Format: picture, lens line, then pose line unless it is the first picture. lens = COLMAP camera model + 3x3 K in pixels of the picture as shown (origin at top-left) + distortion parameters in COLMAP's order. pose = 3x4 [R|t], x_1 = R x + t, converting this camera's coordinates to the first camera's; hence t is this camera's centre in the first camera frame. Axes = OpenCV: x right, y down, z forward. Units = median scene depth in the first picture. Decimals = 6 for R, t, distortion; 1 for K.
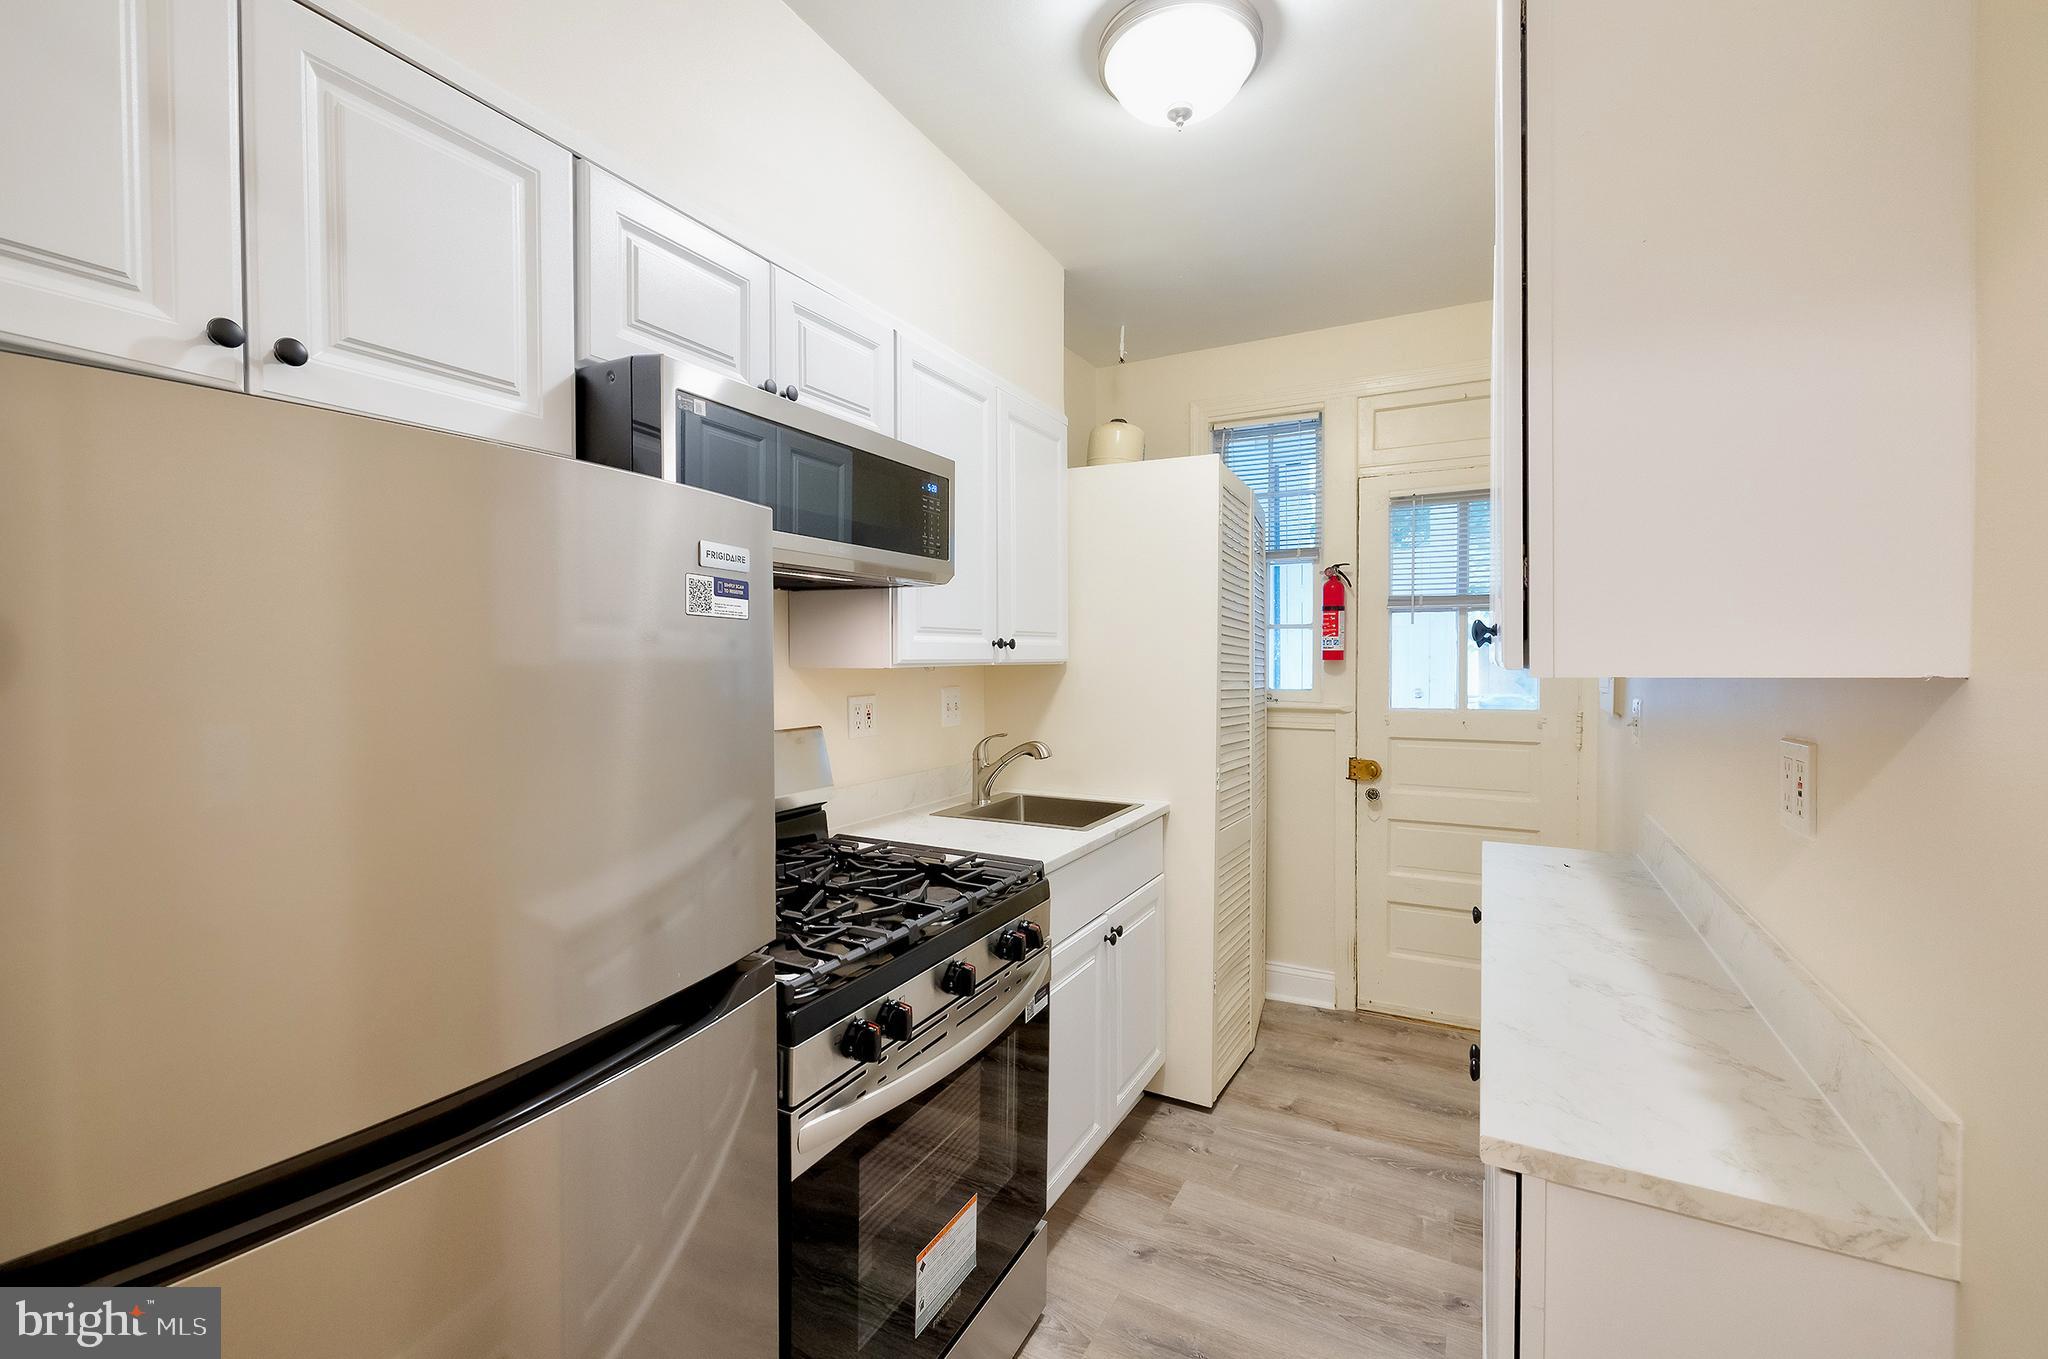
lens RADIAL K [[889.1, 0, 1024.1], [0, 889.1, 671.5], [0, 0, 1]] dist [0.001816, -0.000095]
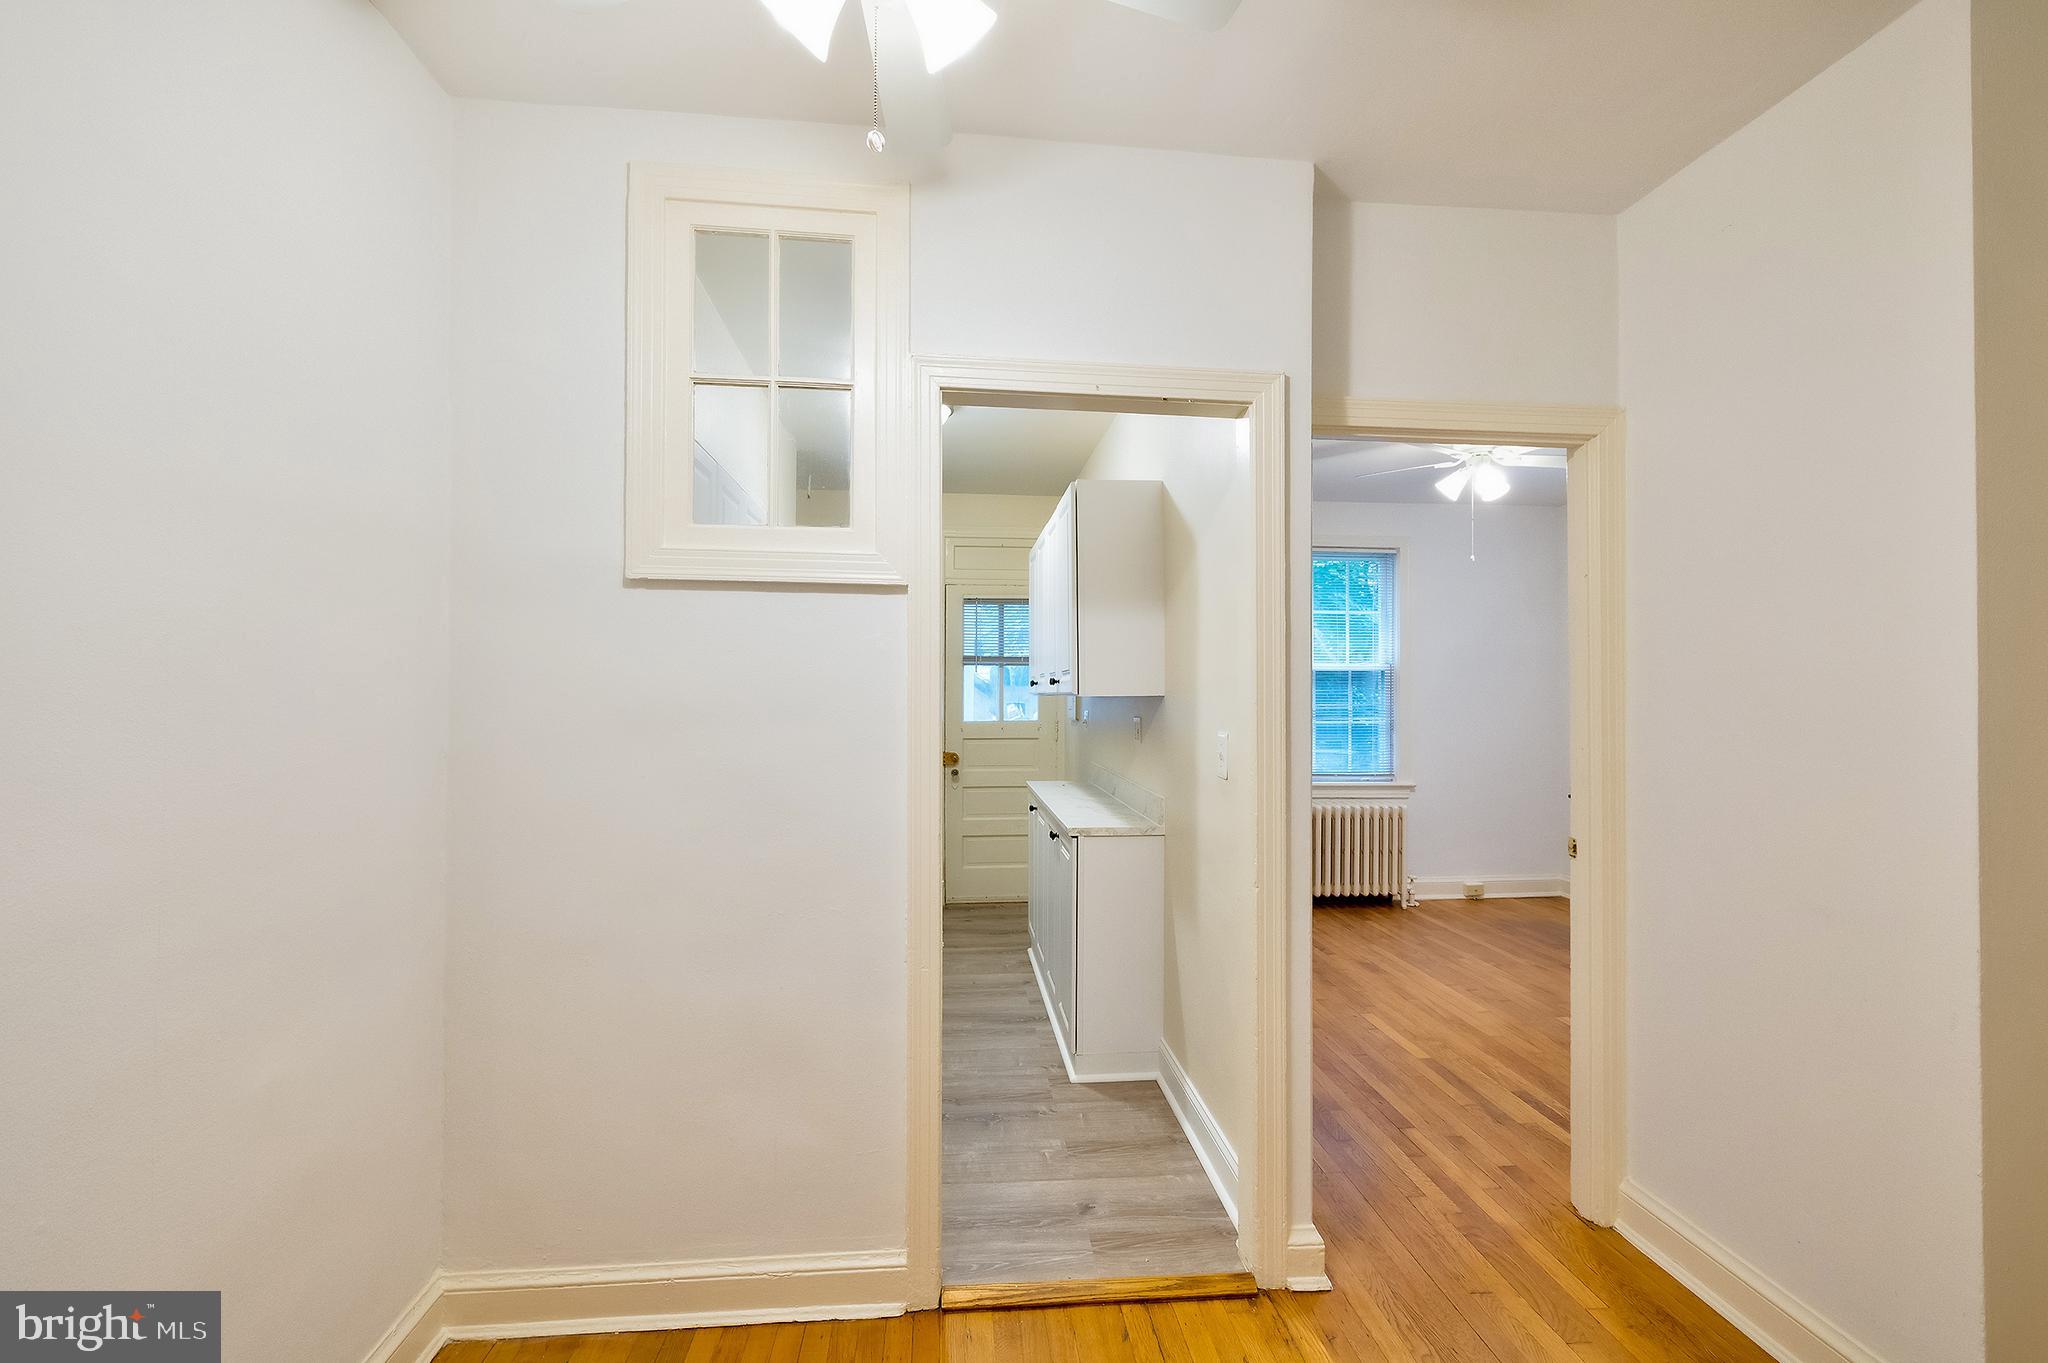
lens RADIAL K [[889.1, 0, 1067.8], [0, 889.1, 683.3], [0, 0, 1]] dist [0.001816, -0.000095]
pose [[0.813669, 0.007620, 0.581279, -0.549774], [0.008147, 0.999666, -0.024510, 0.015342], [-0.581272, 0.024679, 0.813335, -0.662909]]
